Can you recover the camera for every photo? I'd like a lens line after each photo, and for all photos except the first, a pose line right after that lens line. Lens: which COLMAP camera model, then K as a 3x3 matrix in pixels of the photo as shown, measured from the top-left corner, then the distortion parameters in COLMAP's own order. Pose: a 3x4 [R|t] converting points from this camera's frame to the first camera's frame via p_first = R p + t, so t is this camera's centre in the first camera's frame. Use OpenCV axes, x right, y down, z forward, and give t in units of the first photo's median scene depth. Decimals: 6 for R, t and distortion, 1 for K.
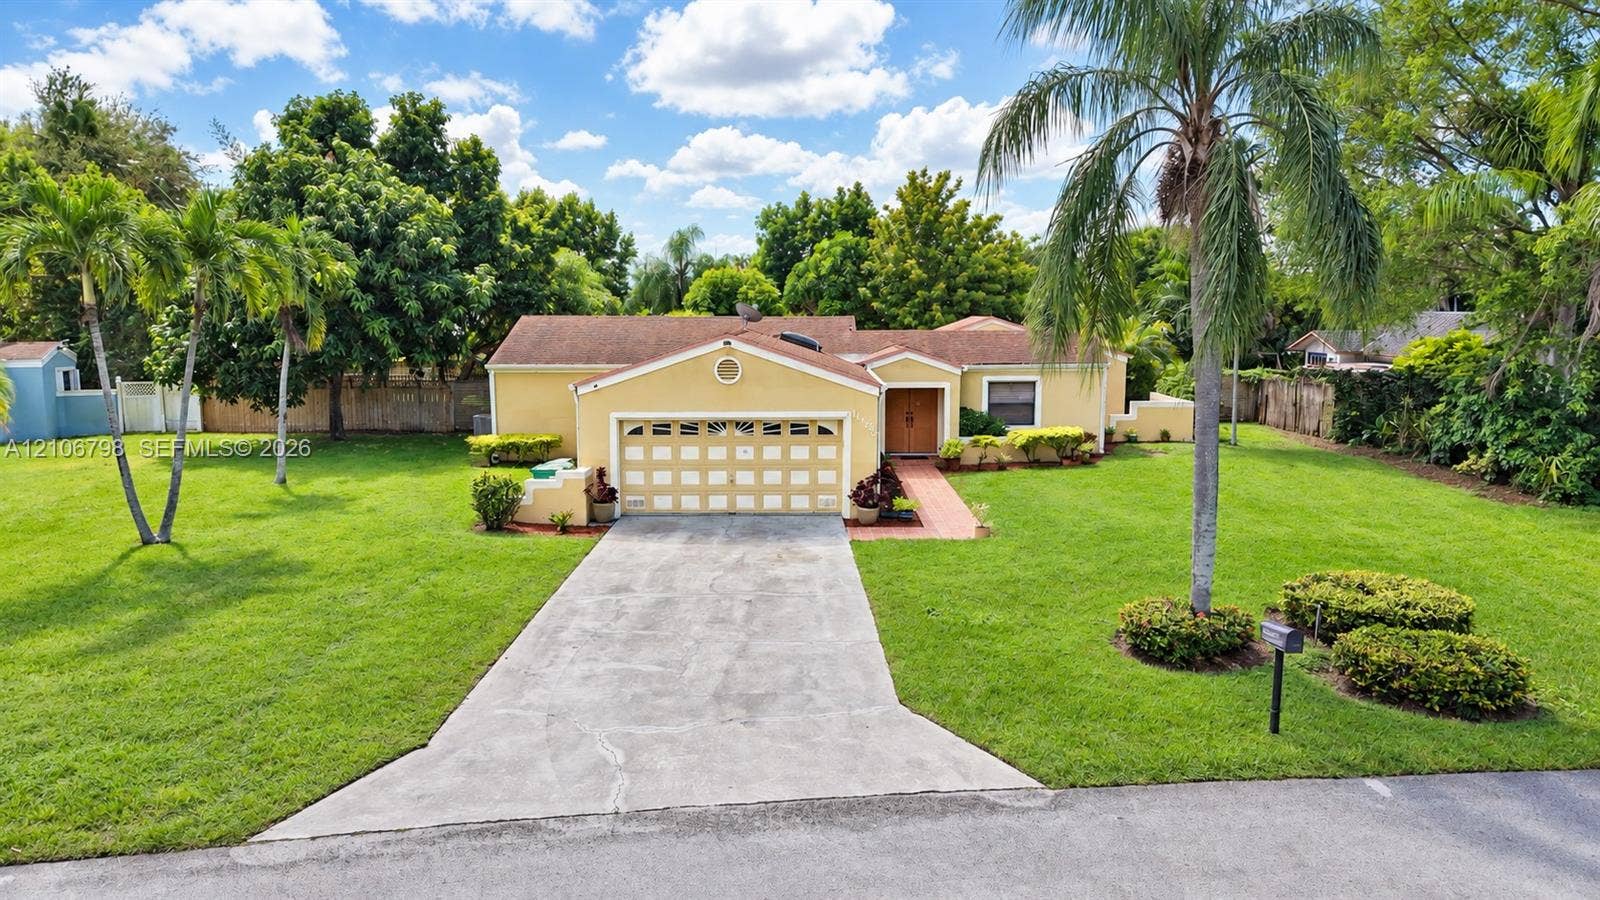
lens RADIAL K [[1082.2, 0, 803.9], [0, 1082.2, 448.2], [0, 0, 1]] dist [0.003578, -0.002442]
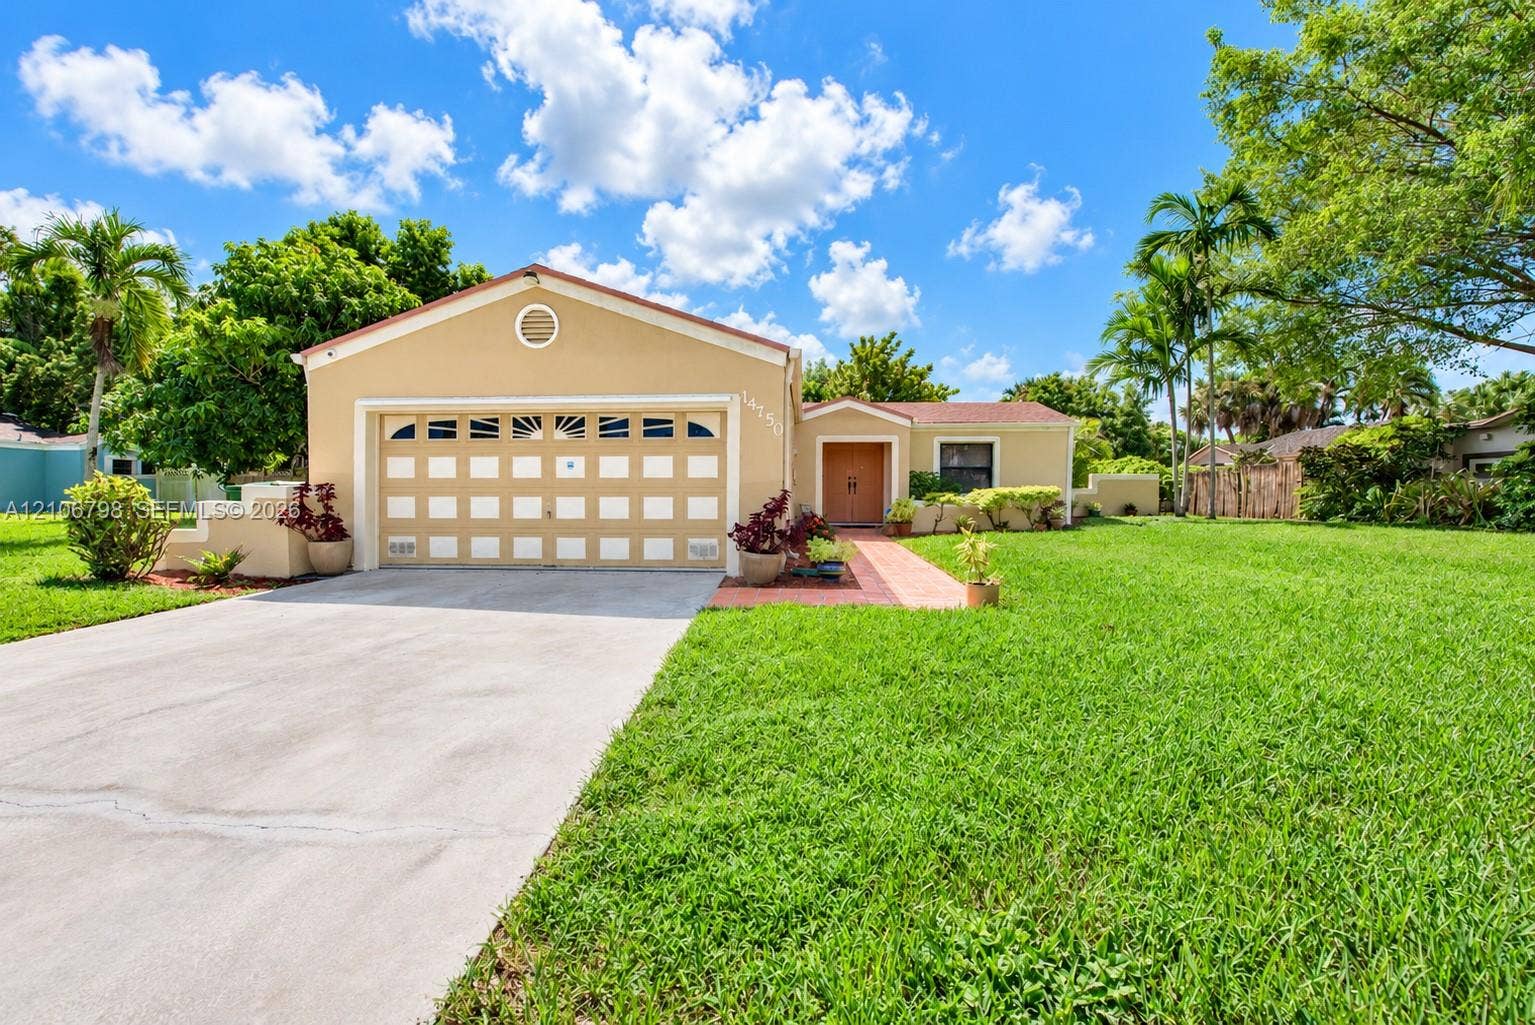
lens RADIAL K [[611.3, 0, 777.0], [0, 611.3, 509.2], [0, 0, 1]] dist [-0.024103, -0.000034]
pose [[0.998808, 0.007429, -0.048243, 0.078569], [-0.012289, 0.994785, -0.101254, 0.060776], [0.047240, 0.101726, 0.993690, 0.651198]]
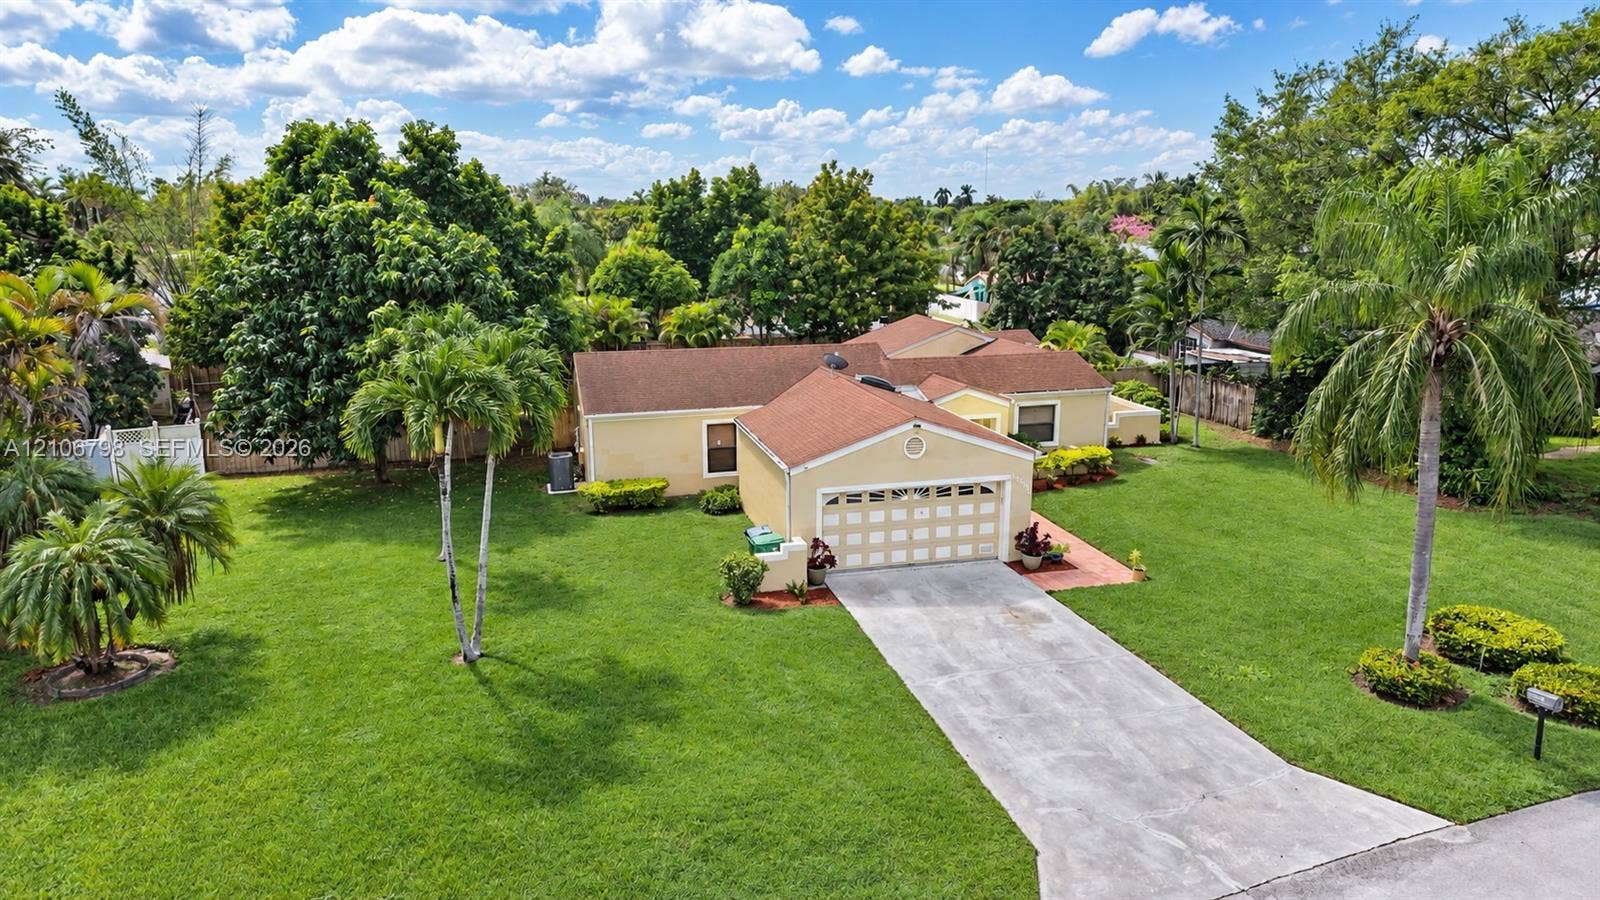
lens RADIAL K [[1077.9, 0, 793.7], [0, 1077.9, 448.8], [0, 0, 1]] dist [-0.017330, -0.002794]
pose [[0.967243, -0.057856, 0.247173, -0.464048], [0.035186, 0.994839, 0.095170, -0.177487], [-0.251403, -0.083356, 0.964286, -0.080634]]
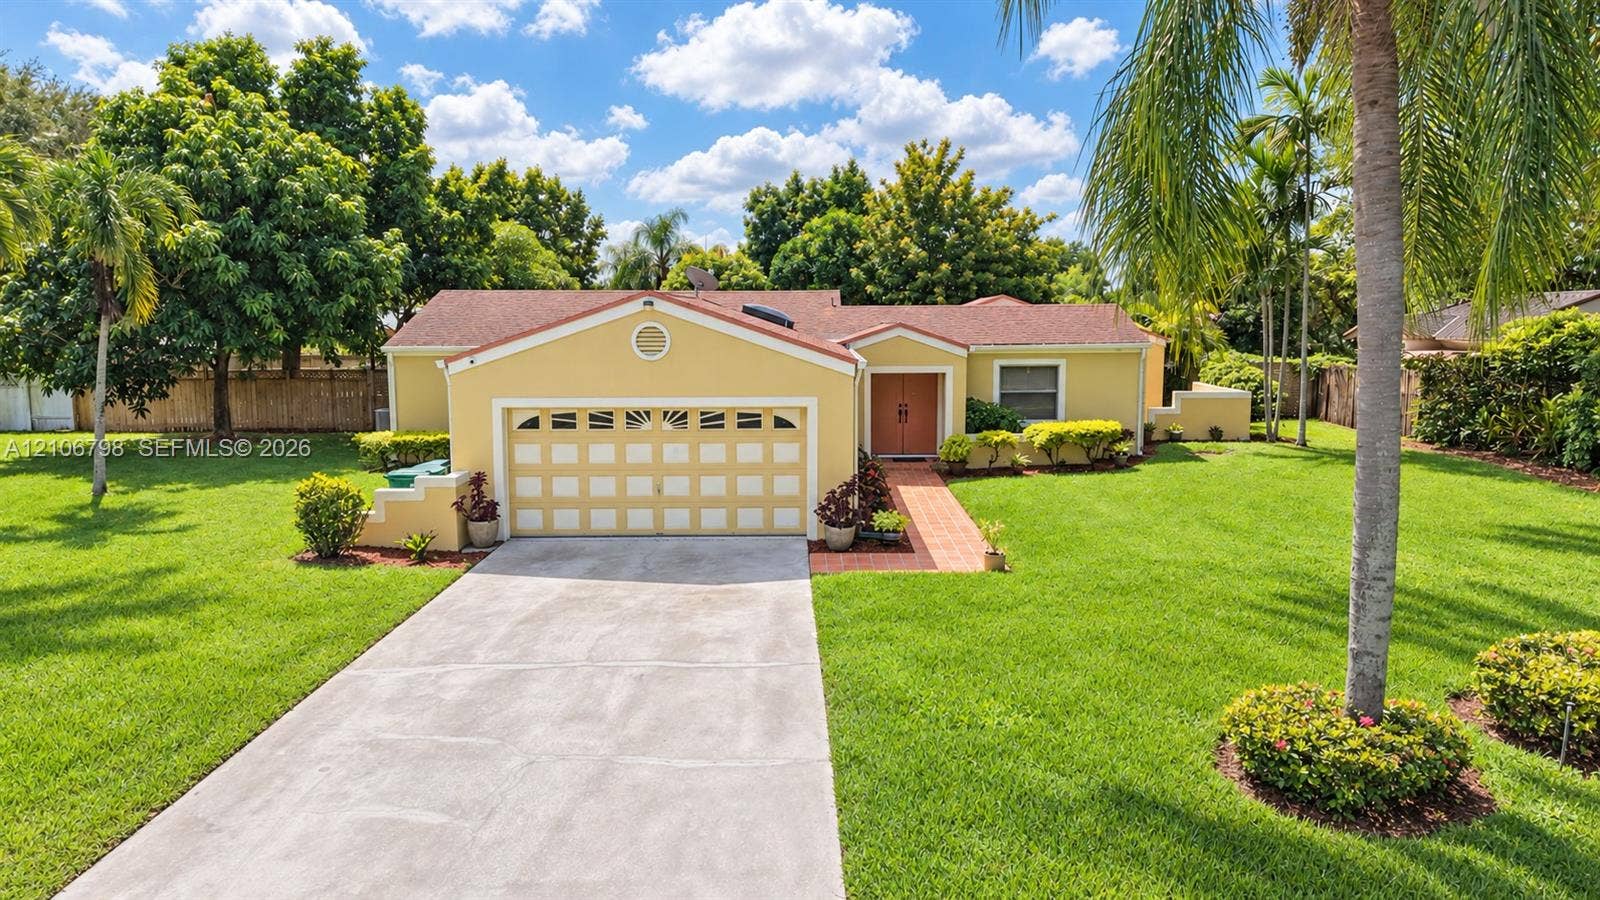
lens RADIAL K [[1081.8, 0, 807.6], [0, 1081.8, 428.2], [0, 0, 1]] dist [0.001345, -0.000543]
pose [[0.999992, -0.000251, -0.004114, 0.038702], [0.000155, 0.999728, -0.023343, 0.004730], [0.004119, 0.023342, 0.999719, 0.248281]]
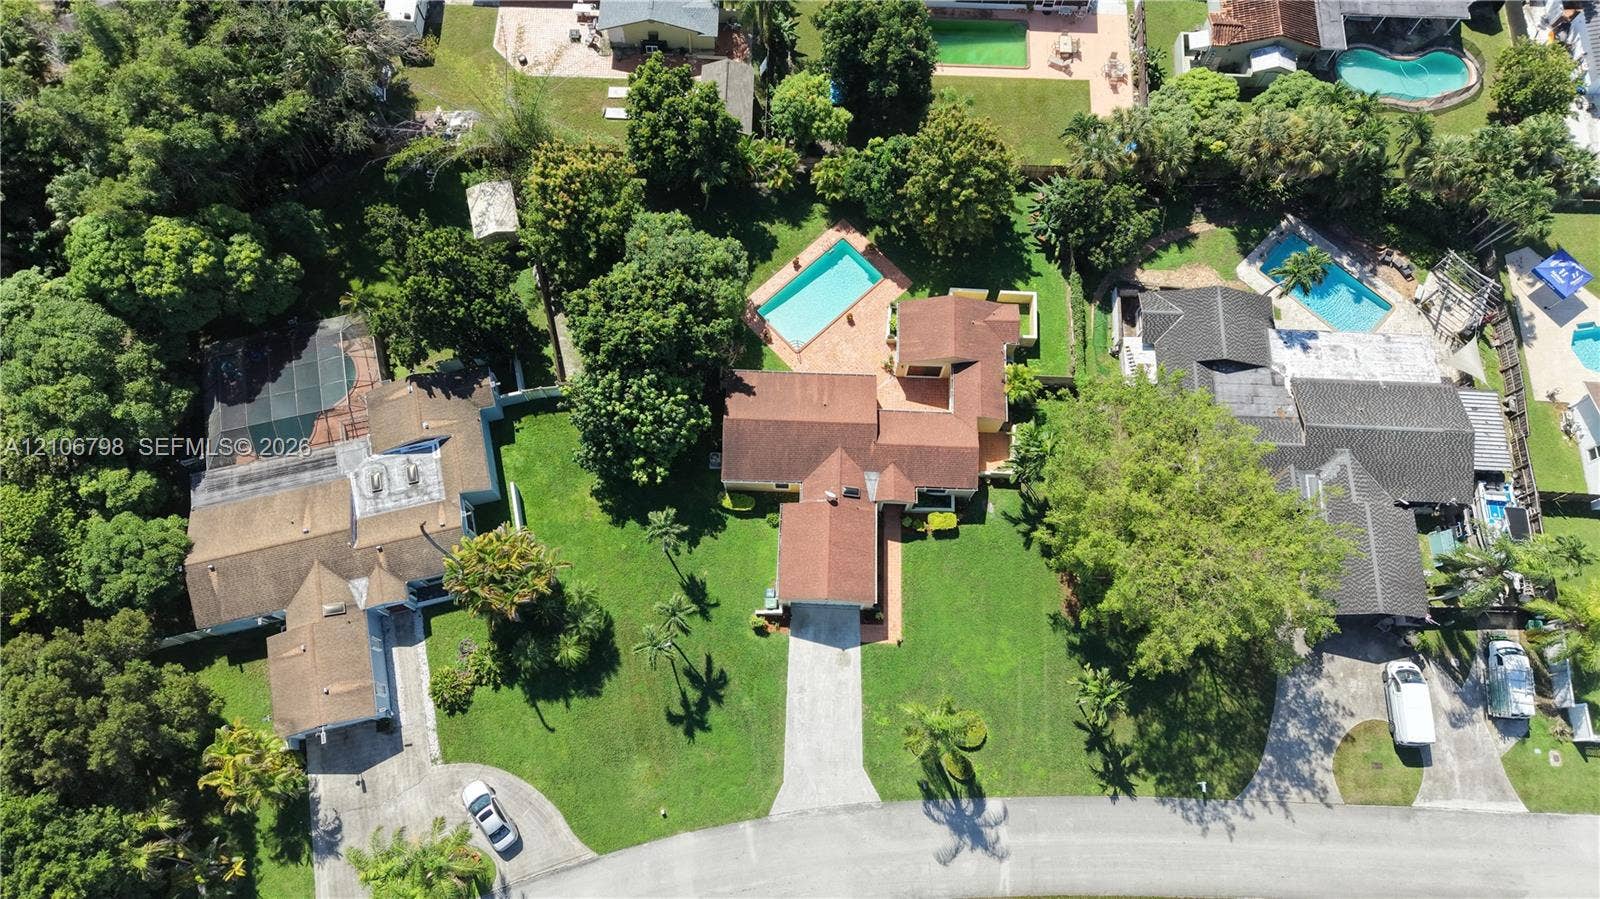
lens RADIAL K [[1071.0, 0, 796.4], [0, 1071.0, 450.1], [0, 0, 1]] dist [-0.000119, -0.002692]
pose [[0.999540, 0.029848, -0.005426, -0.149636], [-0.008440, 0.445368, 0.895308, -2.954955], [0.029140, -0.894850, 0.445415, -0.005812]]
